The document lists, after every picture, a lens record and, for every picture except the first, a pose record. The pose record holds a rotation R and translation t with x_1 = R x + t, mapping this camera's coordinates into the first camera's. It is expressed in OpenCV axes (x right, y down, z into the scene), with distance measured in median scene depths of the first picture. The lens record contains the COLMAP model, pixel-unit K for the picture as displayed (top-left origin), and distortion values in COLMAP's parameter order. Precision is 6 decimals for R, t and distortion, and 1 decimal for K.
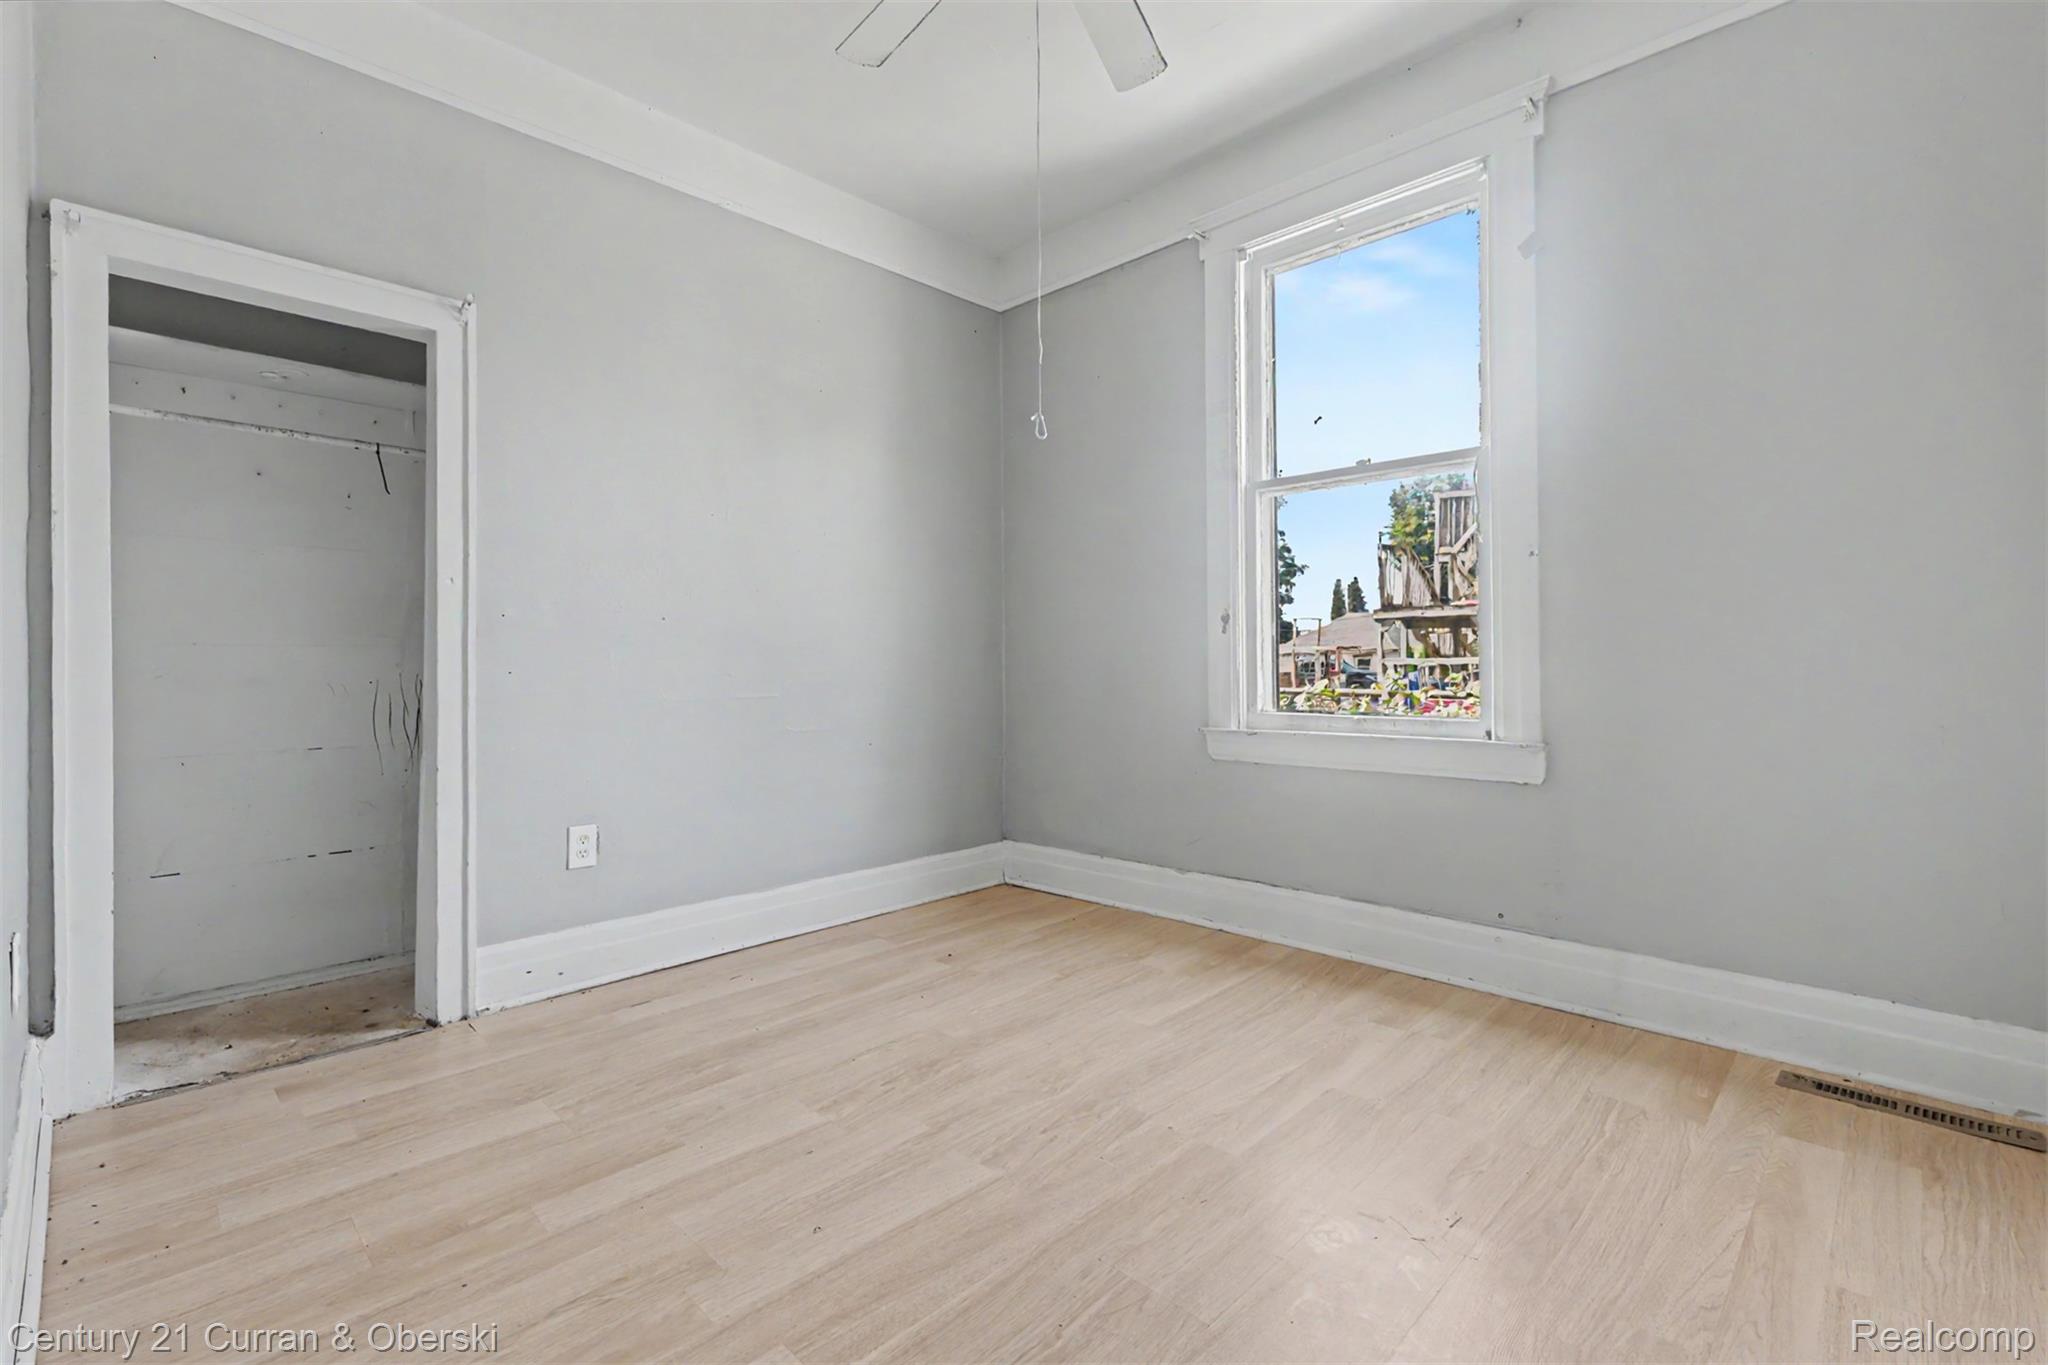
lens RADIAL K [[897.3, 0, 1026.1], [0, 897.3, 665.4], [0, 0, 1]] dist [0.001321, 0.000384]
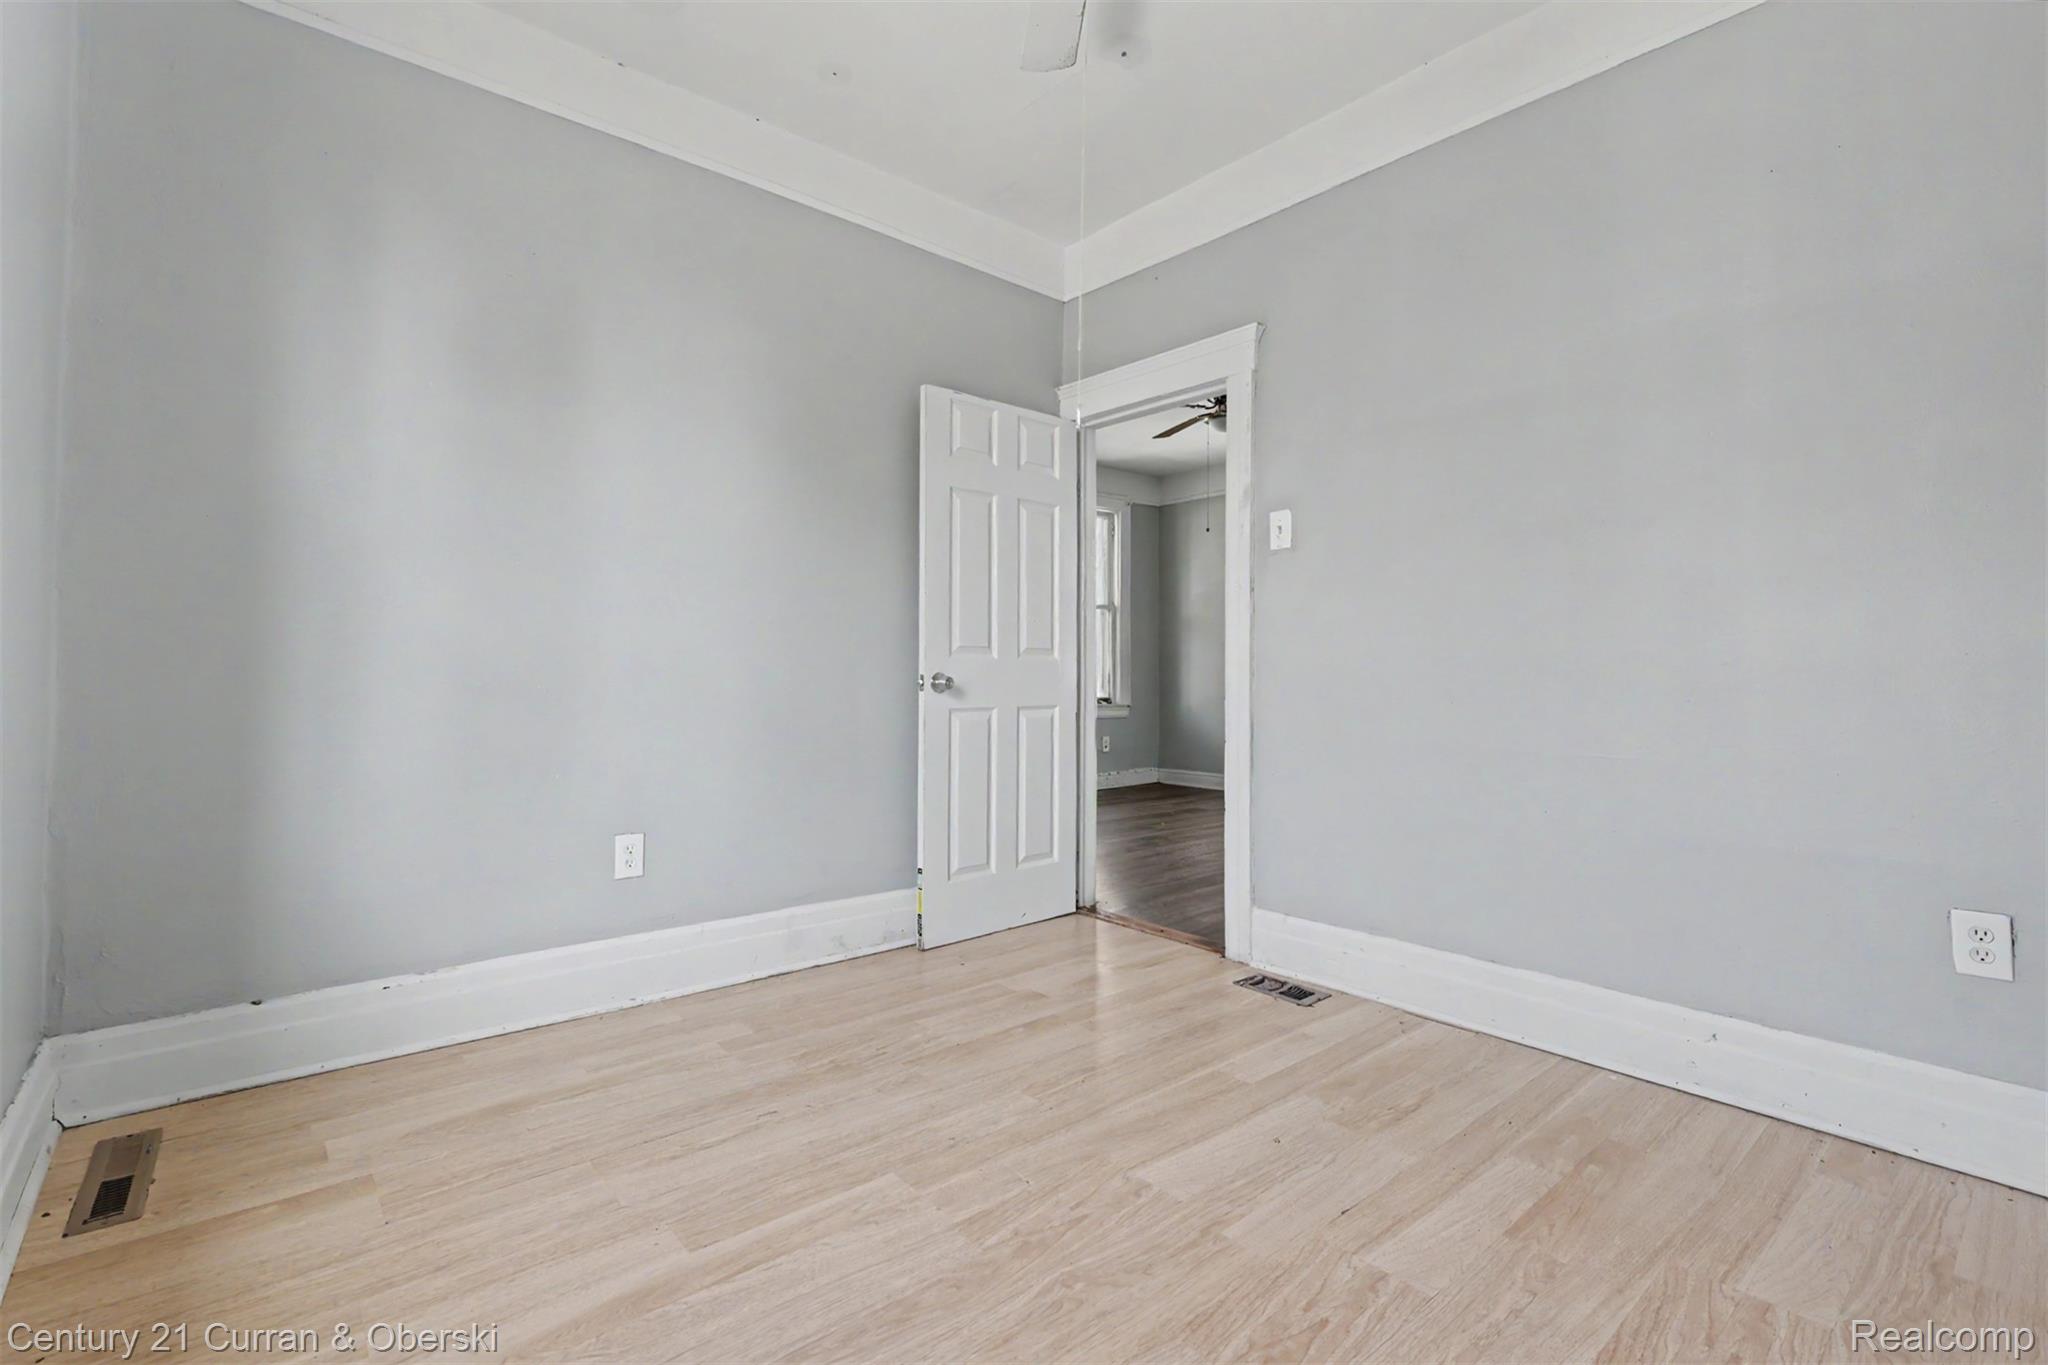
lens RADIAL K [[897.3, 0, 1026.1], [0, 897.3, 665.4], [0, 0, 1]] dist [0.001321, 0.000384]
pose [[-0.996486, 0.002729, 0.083720, 0.002585], [0.001617, 0.999910, -0.013349, -0.001947], [-0.083749, -0.013167, -0.996400, 1.940098]]
